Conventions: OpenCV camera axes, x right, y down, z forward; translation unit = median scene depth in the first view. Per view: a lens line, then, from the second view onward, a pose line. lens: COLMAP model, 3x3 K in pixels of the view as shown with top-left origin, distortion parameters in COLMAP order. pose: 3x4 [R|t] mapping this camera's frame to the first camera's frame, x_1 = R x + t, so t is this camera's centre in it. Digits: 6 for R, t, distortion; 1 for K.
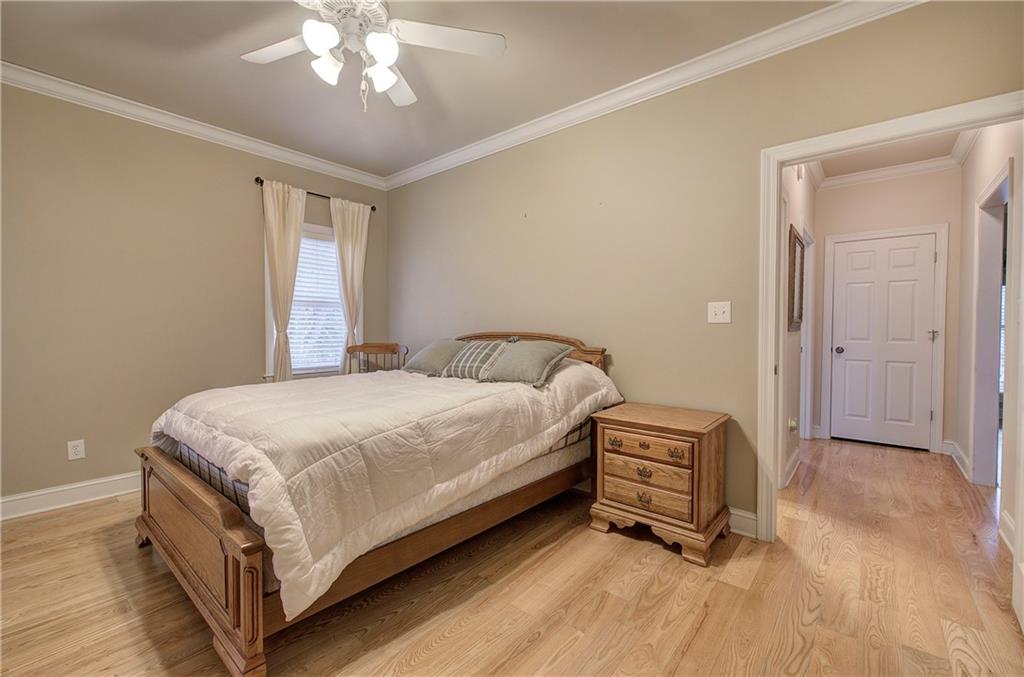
lens RADIAL K [[433.0, 0, 514.1], [0, 433.0, 336.4], [0, 0, 1]] dist [-0.000972, 0.000475]
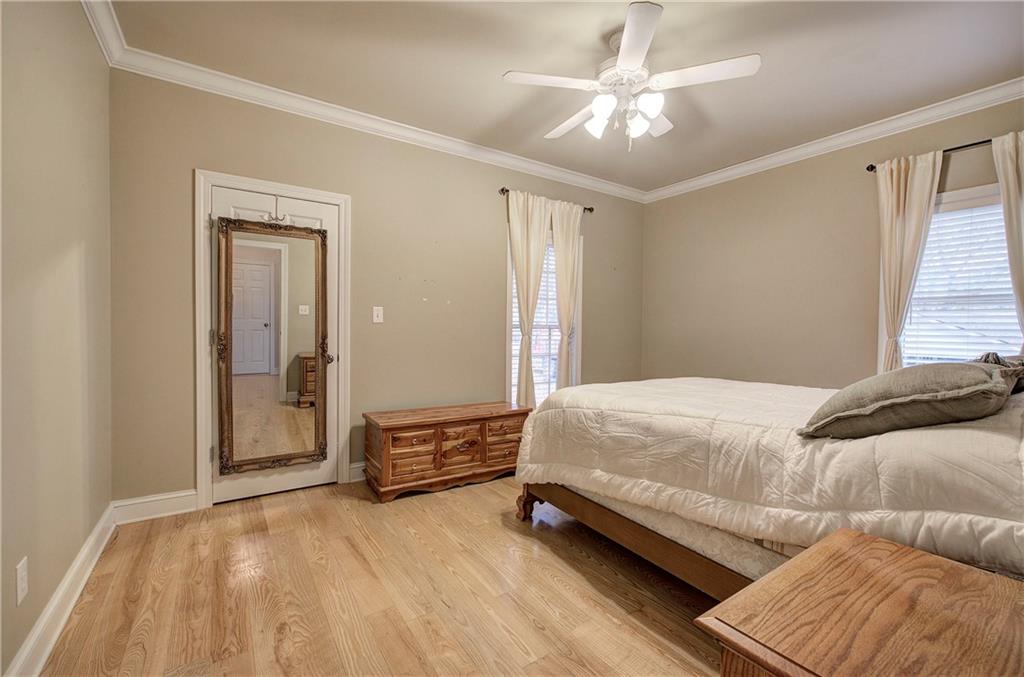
lens RADIAL K [[433.0, 0, 514.1], [0, 433.0, 336.4], [0, 0, 1]] dist [-0.000972, 0.000475]
pose [[-0.270797, 0.013766, -0.962538, 0.850863], [-0.031168, 0.999248, 0.023060, -0.017753], [0.962132, 0.036245, -0.270165, 0.965271]]
